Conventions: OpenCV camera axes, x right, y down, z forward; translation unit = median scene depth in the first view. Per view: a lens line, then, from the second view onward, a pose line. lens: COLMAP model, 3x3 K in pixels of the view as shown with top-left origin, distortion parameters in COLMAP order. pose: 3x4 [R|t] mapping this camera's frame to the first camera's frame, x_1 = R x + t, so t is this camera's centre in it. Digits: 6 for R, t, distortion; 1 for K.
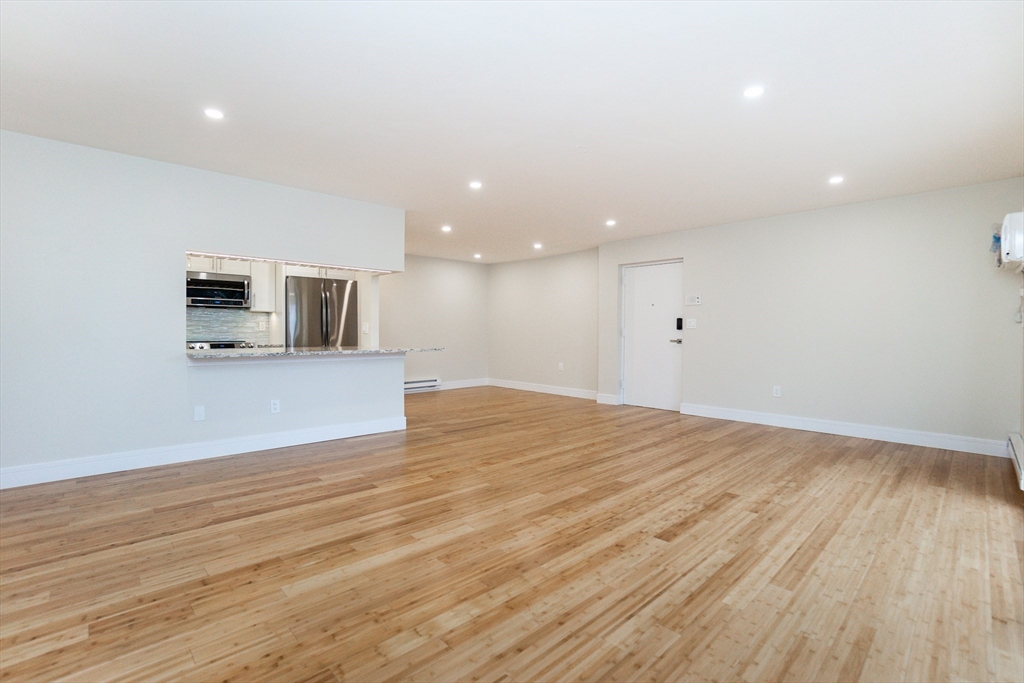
lens RADIAL K [[454.8, 0, 524.6], [0, 454.8, 339.7], [0, 0, 1]] dist [-0.066894, 0.023195]
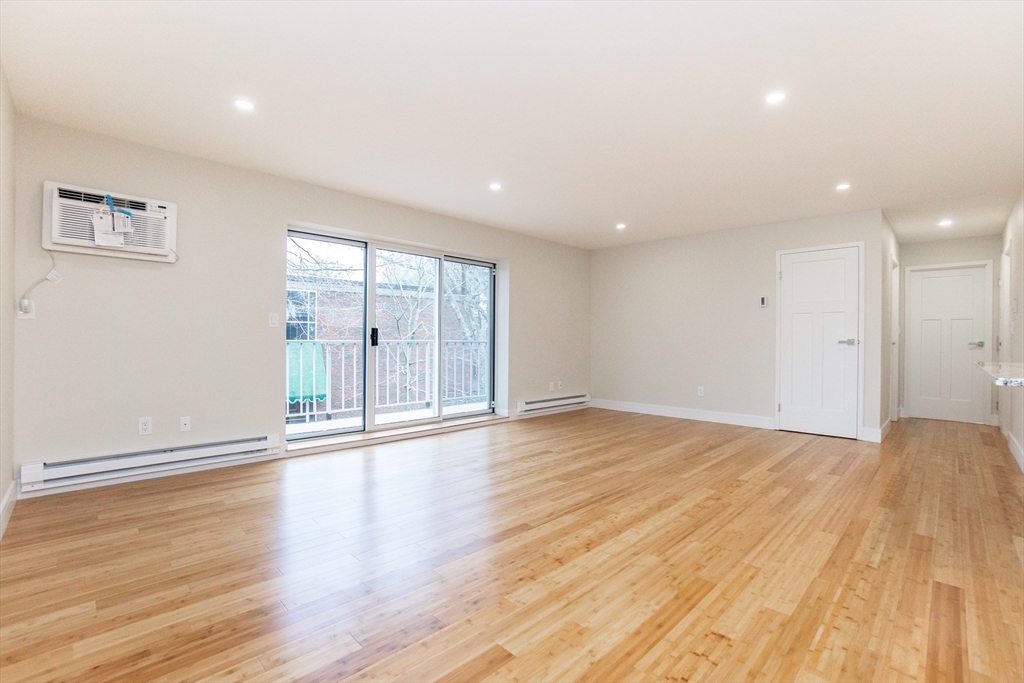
lens RADIAL K [[454.8, 0, 524.6], [0, 454.8, 339.7], [0, 0, 1]] dist [-0.066894, 0.023195]
pose [[-0.999815, -0.011898, -0.015120, 0.311940], [-0.012179, 0.999752, 0.018647, -0.029980], [0.014895, 0.018828, -0.999712, 1.995158]]
